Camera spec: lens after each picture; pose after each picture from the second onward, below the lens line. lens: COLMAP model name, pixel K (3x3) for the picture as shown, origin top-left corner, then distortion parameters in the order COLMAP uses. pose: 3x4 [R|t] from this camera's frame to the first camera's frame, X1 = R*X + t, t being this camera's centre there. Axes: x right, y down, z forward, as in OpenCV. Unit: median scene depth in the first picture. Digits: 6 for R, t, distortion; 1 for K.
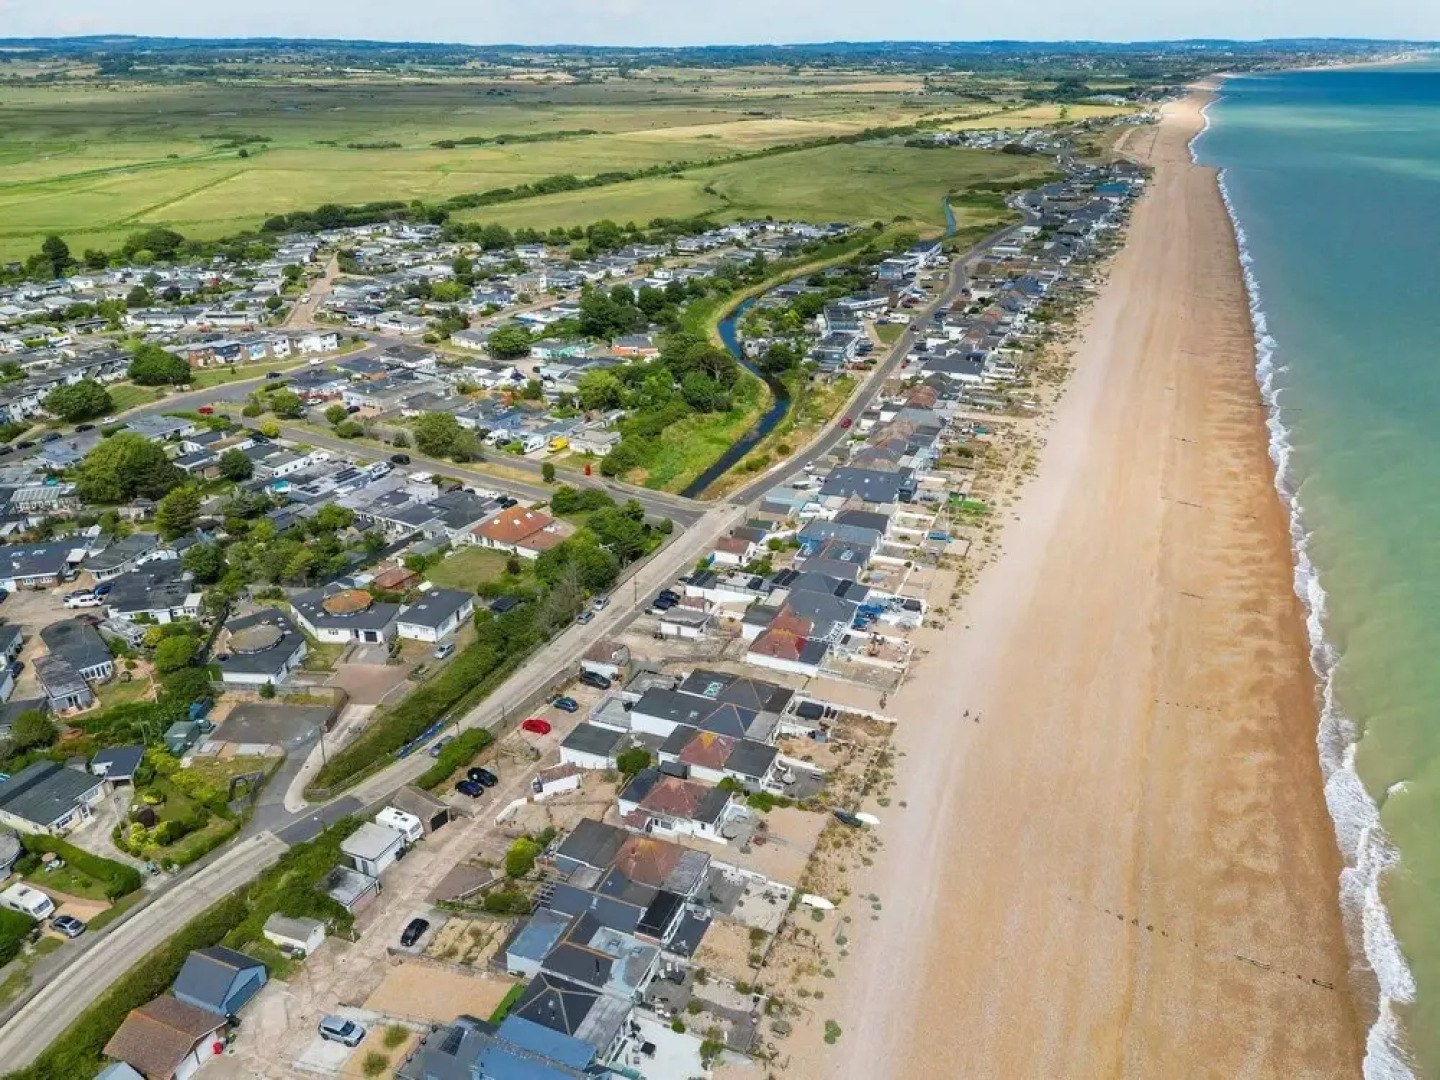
lens RADIAL K [[1049.6, 0, 720.0], [0, 1049.6, 540.0], [0, 0, 1]] dist [0.084683, -0.108513]
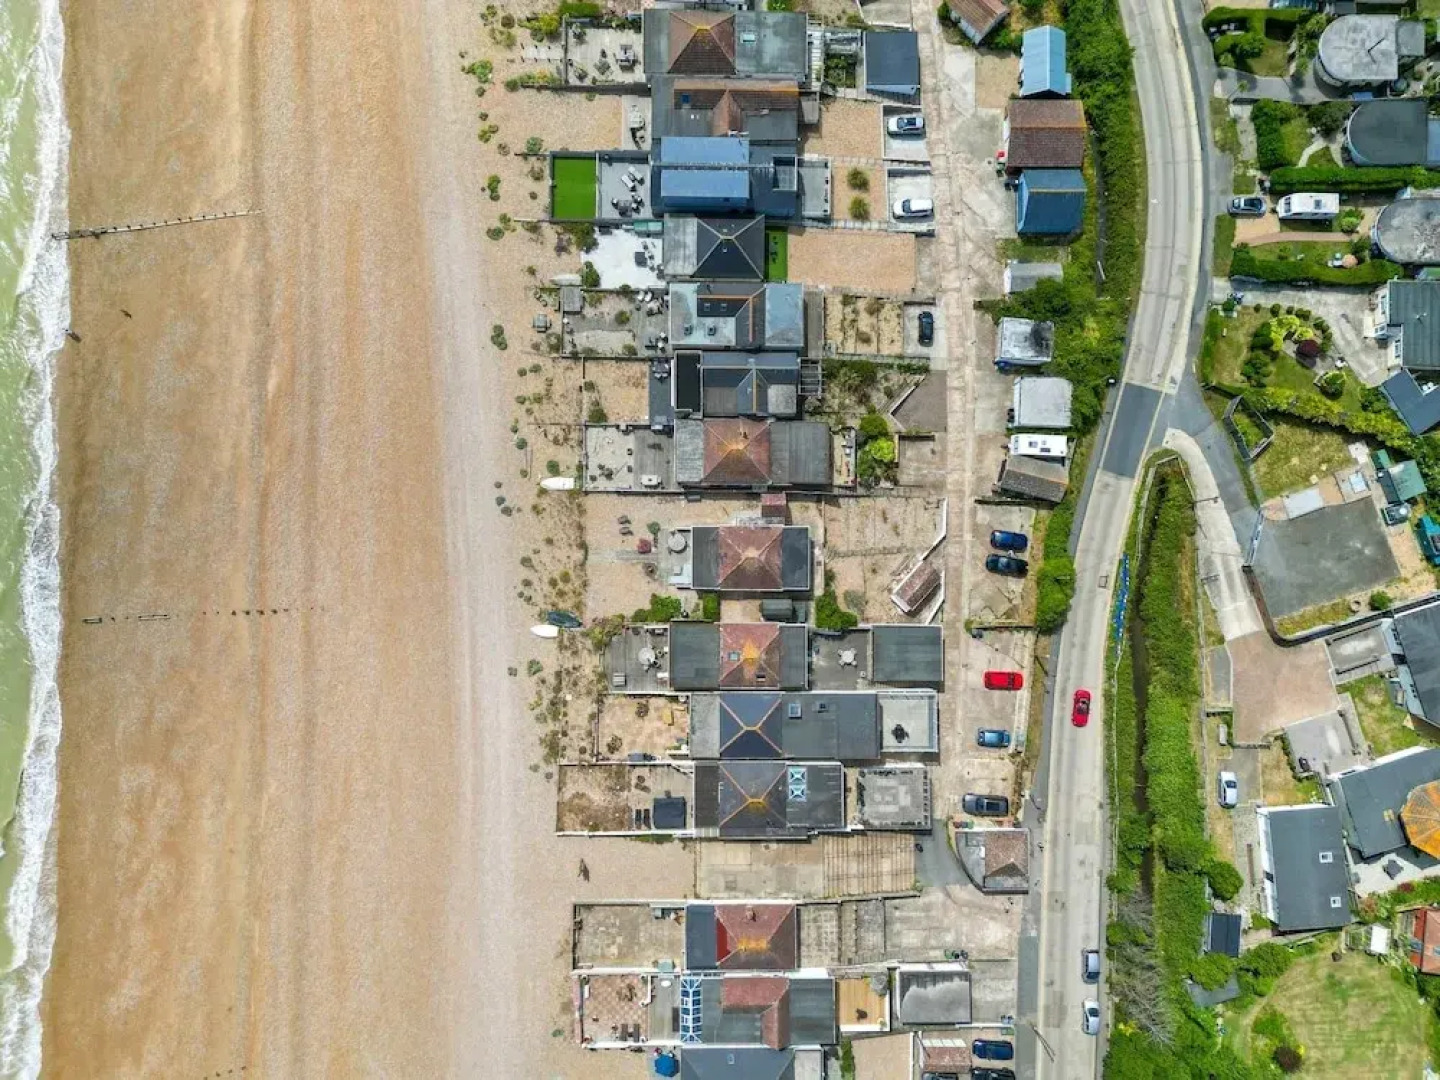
lens RADIAL K [[1026.6, 0, 720.0], [0, 1026.6, 540.0], [0, 0, 1]] dist [0.086831, -0.100747]
pose [[-0.926101, 0.376144, -0.029215, 0.000478], [-0.173677, -0.356302, 0.918088, -0.389487], [0.334924, 0.855316, 0.395299, 0.481092]]
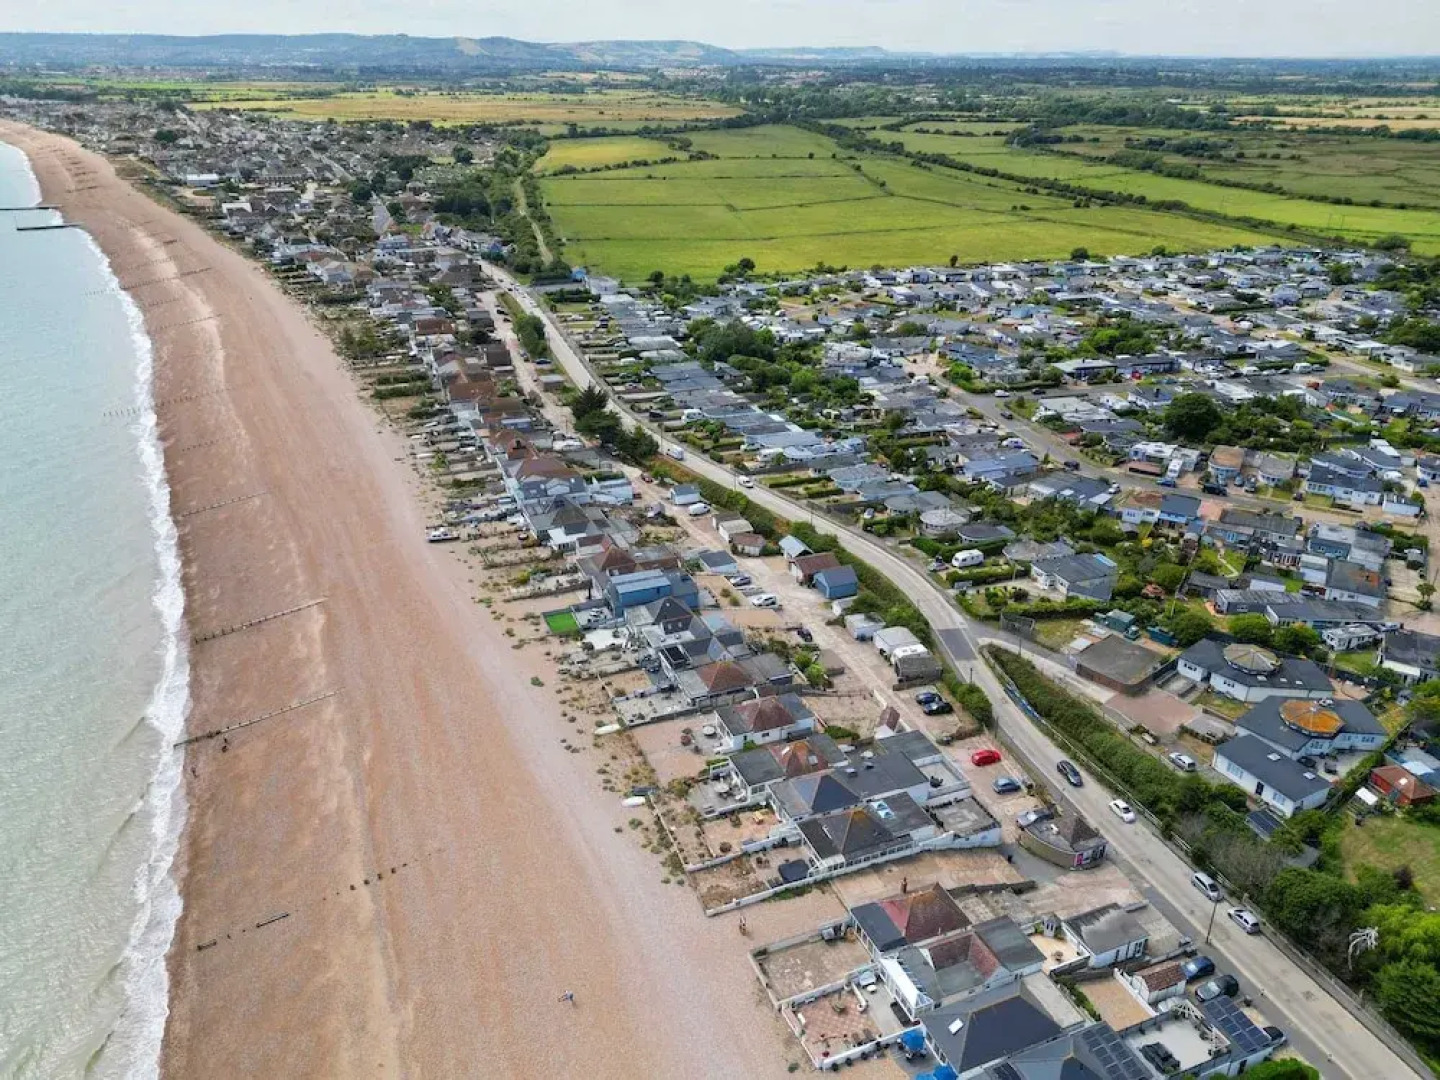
lens RADIAL K [[1026.6, 0, 720.0], [0, 1026.6, 540.0], [0, 0, 1]] dist [0.086831, -0.100747]
pose [[-0.708313, 0.292232, -0.642568, 0.491734], [-0.301061, 0.698282, 0.649434, -0.451639], [0.638479, 0.653454, -0.406622, 0.969985]]
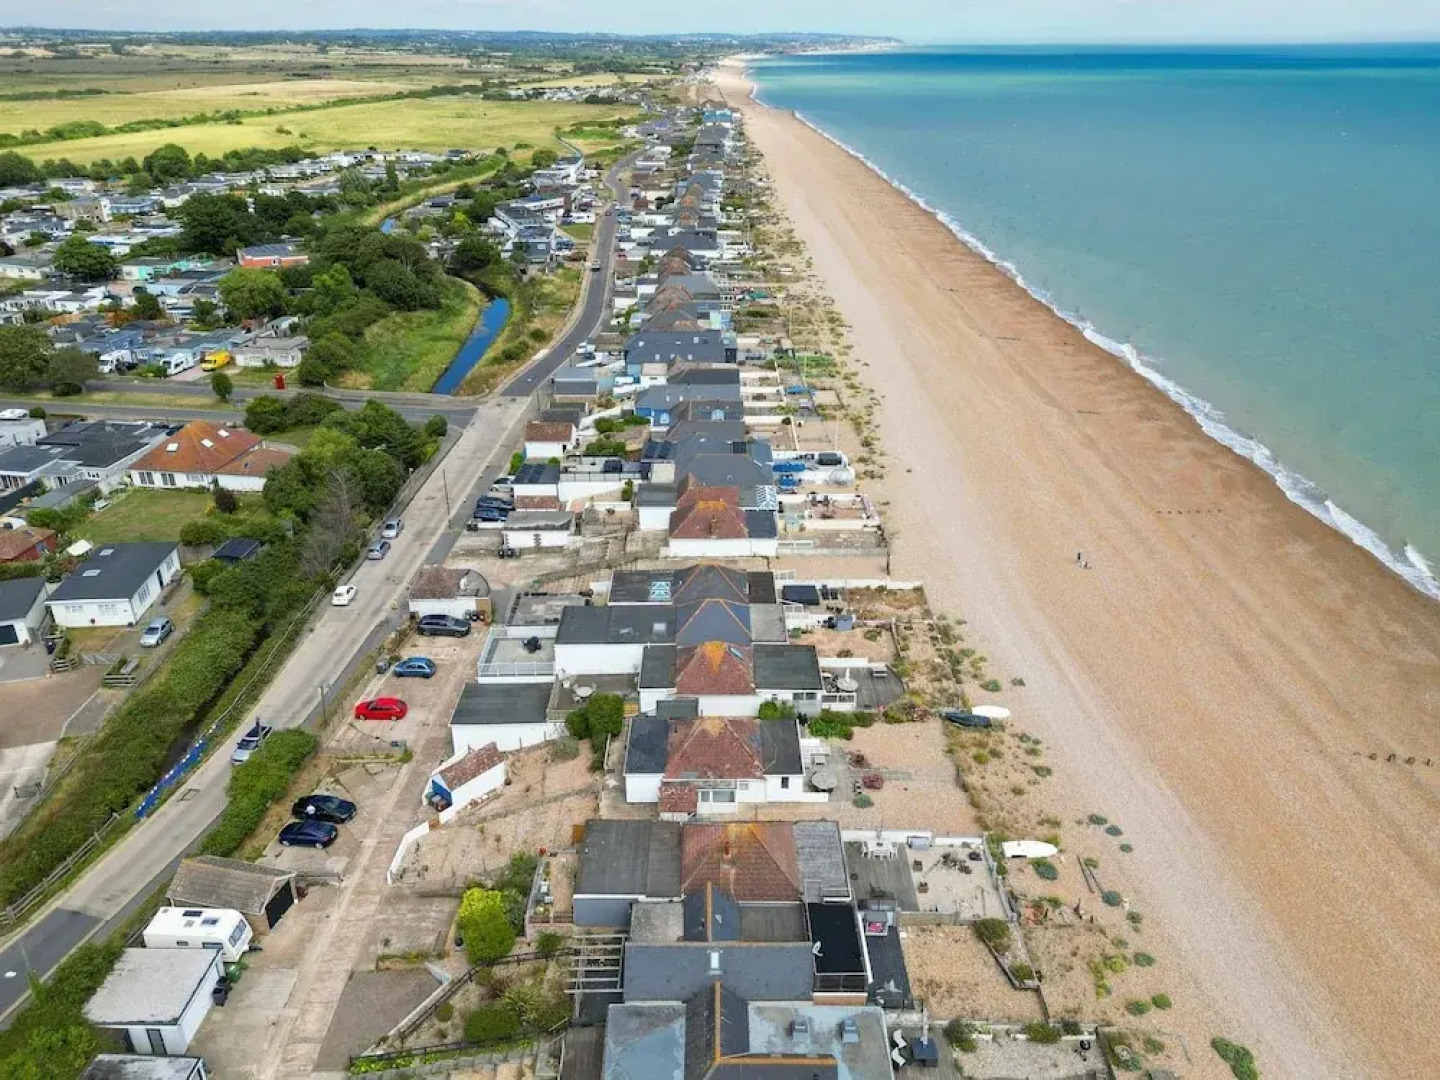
lens RADIAL K [[1041.9, 0, 720.0], [0, 1041.9, 540.0], [0, 0, 1]] dist [0.075739, -0.075762]
pose [[0.922331, -0.163766, 0.349981, -0.166961], [0.159204, 0.986353, 0.041981, 0.078022], [-0.352080, 0.016998, 0.935816, 0.336113]]
